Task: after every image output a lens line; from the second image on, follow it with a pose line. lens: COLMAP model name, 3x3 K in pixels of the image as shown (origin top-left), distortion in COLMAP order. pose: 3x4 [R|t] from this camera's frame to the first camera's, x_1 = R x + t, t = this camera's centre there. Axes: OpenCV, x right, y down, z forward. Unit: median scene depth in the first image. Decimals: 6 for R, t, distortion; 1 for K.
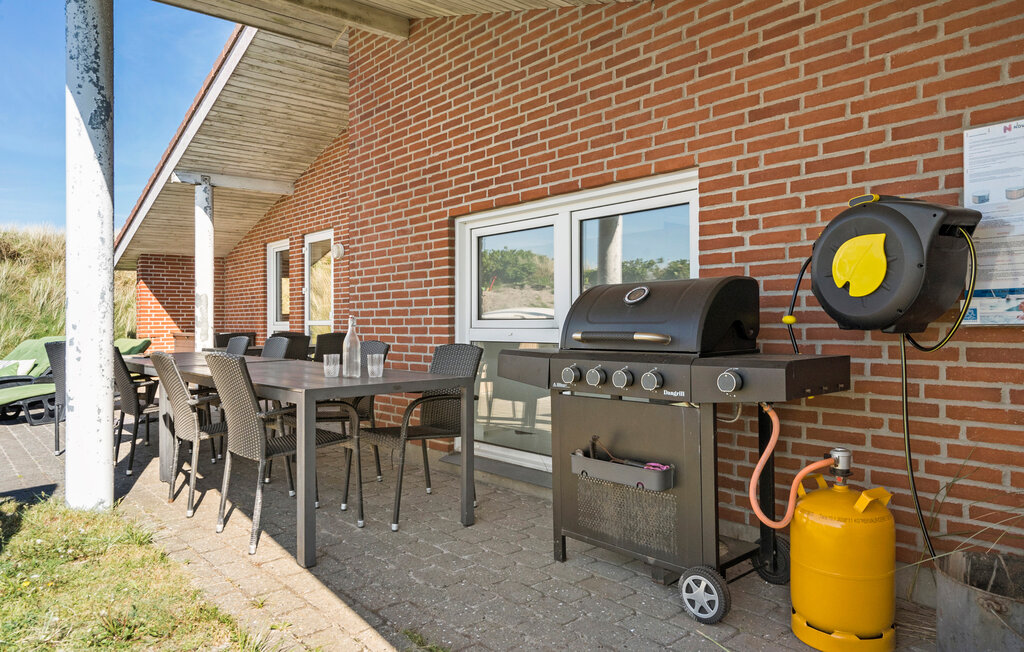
lens RADIAL K [[677.5, 0, 512.0], [0, 677.5, 326.0], [0, 0, 1]] dist [0.005633, 0.000965]
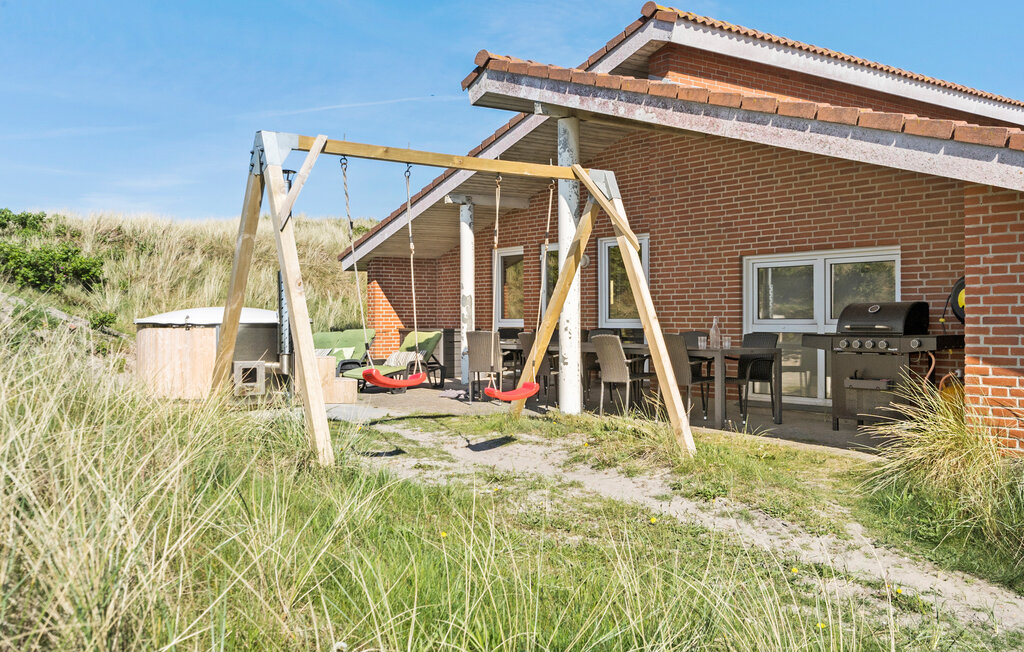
lens RADIAL K [[1028.4, 0, 512.0], [0, 1028.4, 326.0], [0, 0, 1]] dist [-0.003284, -0.000735]
pose [[0.997986, 0.006918, -0.063054, -0.724927], [-0.006916, 0.999976, 0.000248, 0.016839], [0.063054, 0.000188, 0.998010, -2.253316]]
